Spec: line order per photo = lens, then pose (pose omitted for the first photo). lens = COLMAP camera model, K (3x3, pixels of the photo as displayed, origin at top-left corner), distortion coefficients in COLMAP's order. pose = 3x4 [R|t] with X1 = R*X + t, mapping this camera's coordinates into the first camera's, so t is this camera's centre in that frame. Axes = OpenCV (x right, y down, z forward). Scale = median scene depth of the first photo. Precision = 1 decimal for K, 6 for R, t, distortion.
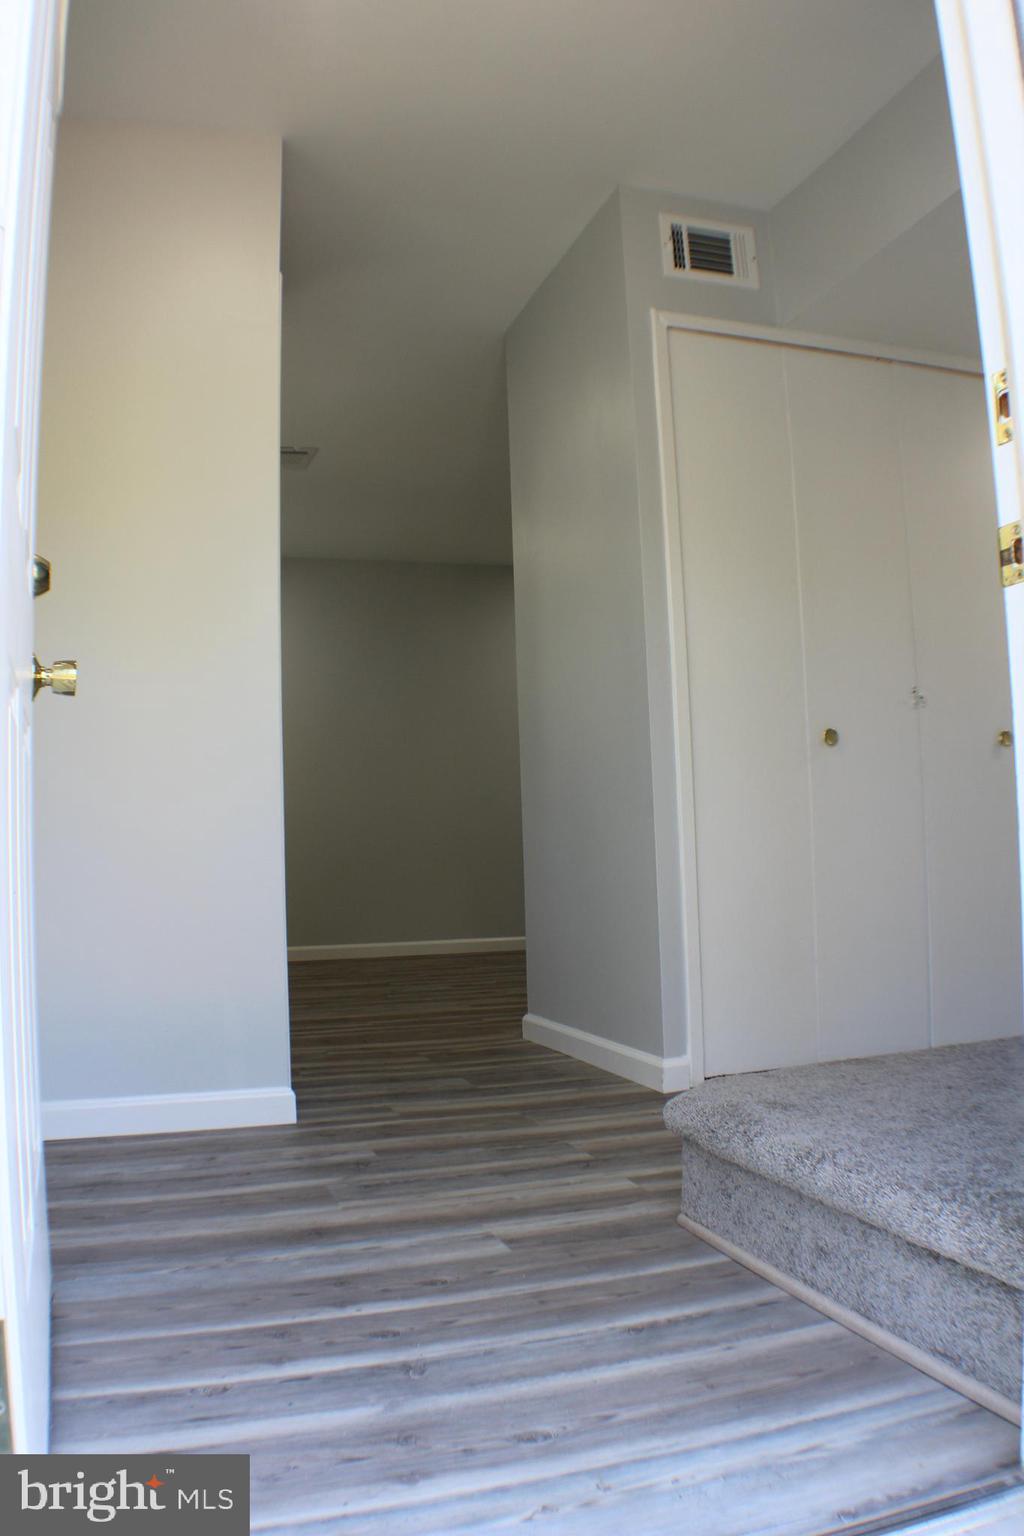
lens RADIAL K [[1287.7, 0, 509.3], [0, 1287.7, 766.0], [0, 0, 1]] dist [-0.158692, 0.010869]
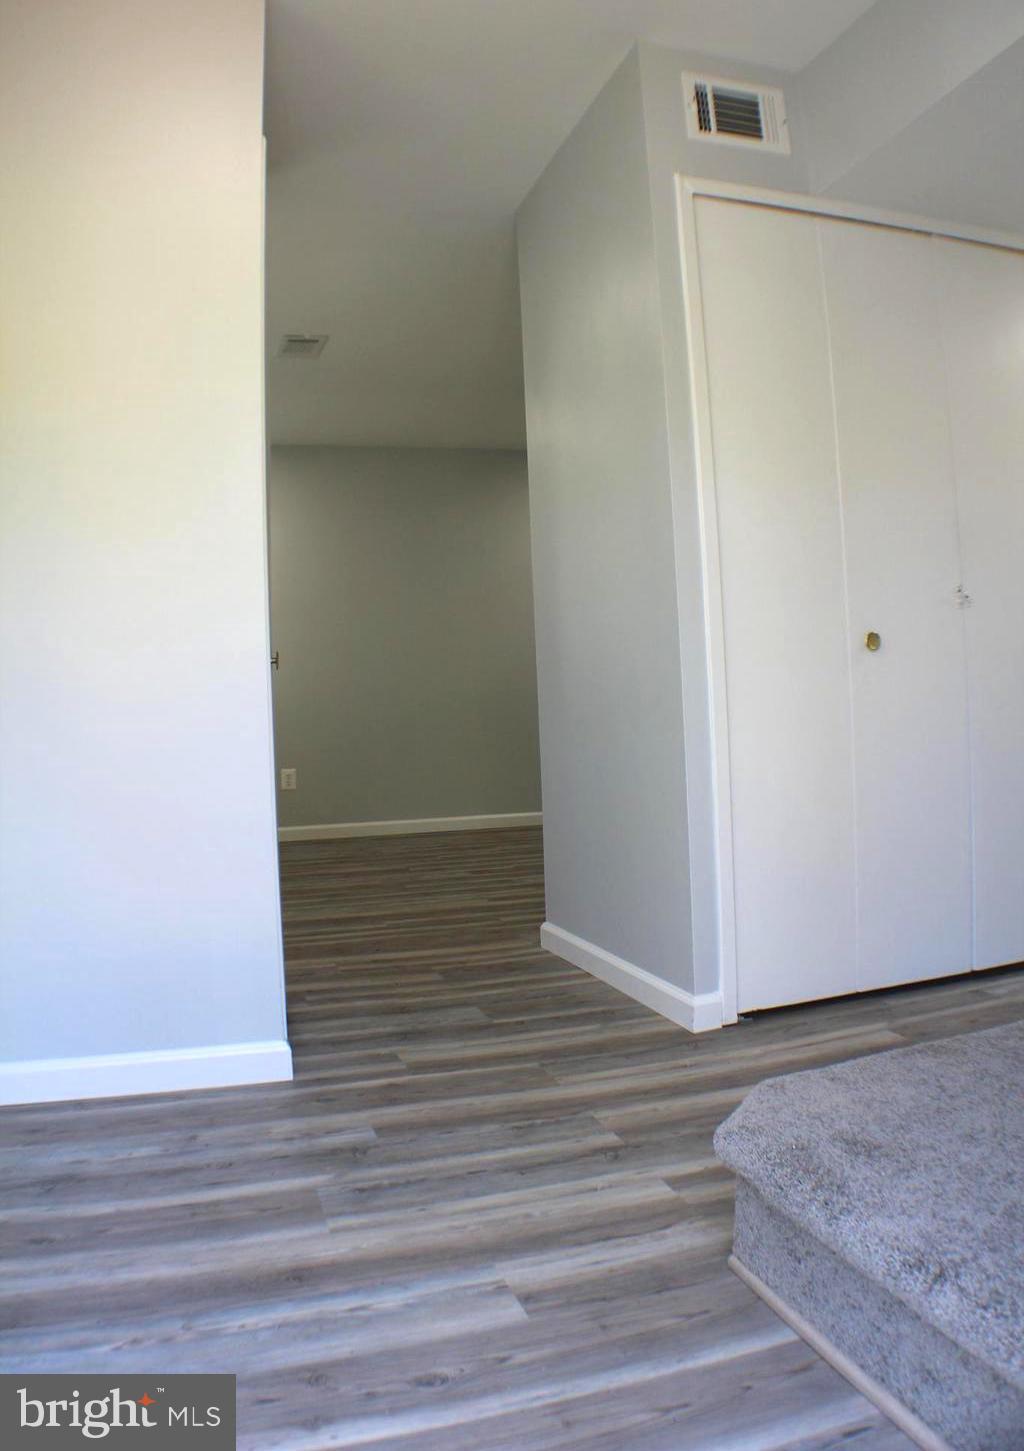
lens RADIAL K [[1145.8, 0, 511.7], [0, 1145.8, 672.3], [0, 0, 1]] dist [-0.167922, 0.011273]
pose [[0.999871, -0.008426, -0.013704, 0.002989], [0.008979, 0.999127, 0.040804, -0.047454], [0.013348, -0.040922, 0.999073, 0.240978]]
